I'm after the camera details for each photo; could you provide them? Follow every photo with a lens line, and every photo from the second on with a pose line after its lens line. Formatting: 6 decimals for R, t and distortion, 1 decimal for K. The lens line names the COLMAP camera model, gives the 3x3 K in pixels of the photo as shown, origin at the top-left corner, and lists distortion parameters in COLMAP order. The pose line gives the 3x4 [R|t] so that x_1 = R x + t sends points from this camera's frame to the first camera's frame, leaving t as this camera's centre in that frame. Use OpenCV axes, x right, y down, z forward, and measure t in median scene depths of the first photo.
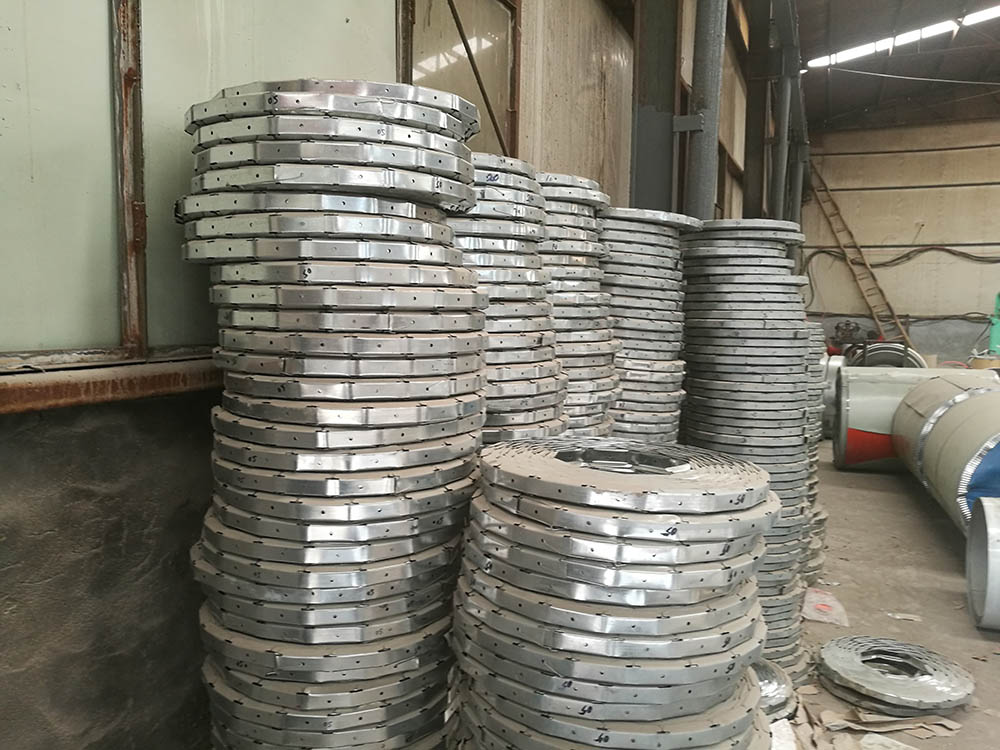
lens RADIAL K [[802.8, 0, 500.0], [0, 802.8, 375.0], [0, 0, 1]] dist [-0.045328, 0.072476]
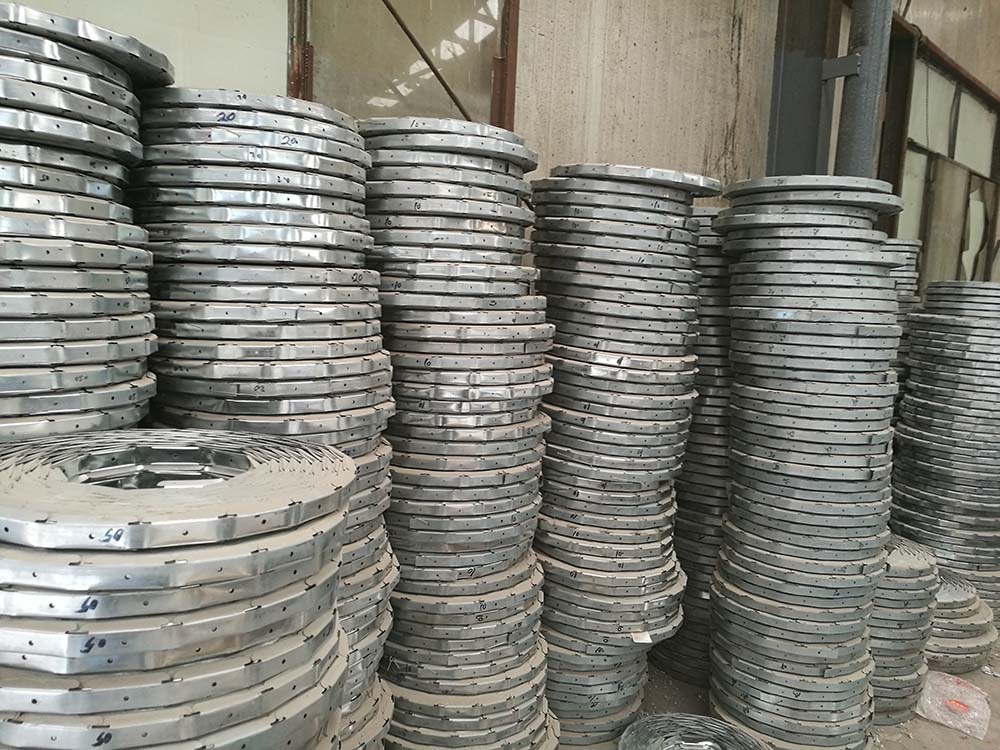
lens RADIAL K [[802.8, 0, 500.0], [0, 802.8, 375.0], [0, 0, 1]] dist [-0.045328, 0.072476]
pose [[0.923500, 0.060544, -0.378790, 0.345769], [-0.058239, 0.998148, 0.017551, -0.003497], [0.379151, 0.005852, 0.925316, 0.193400]]
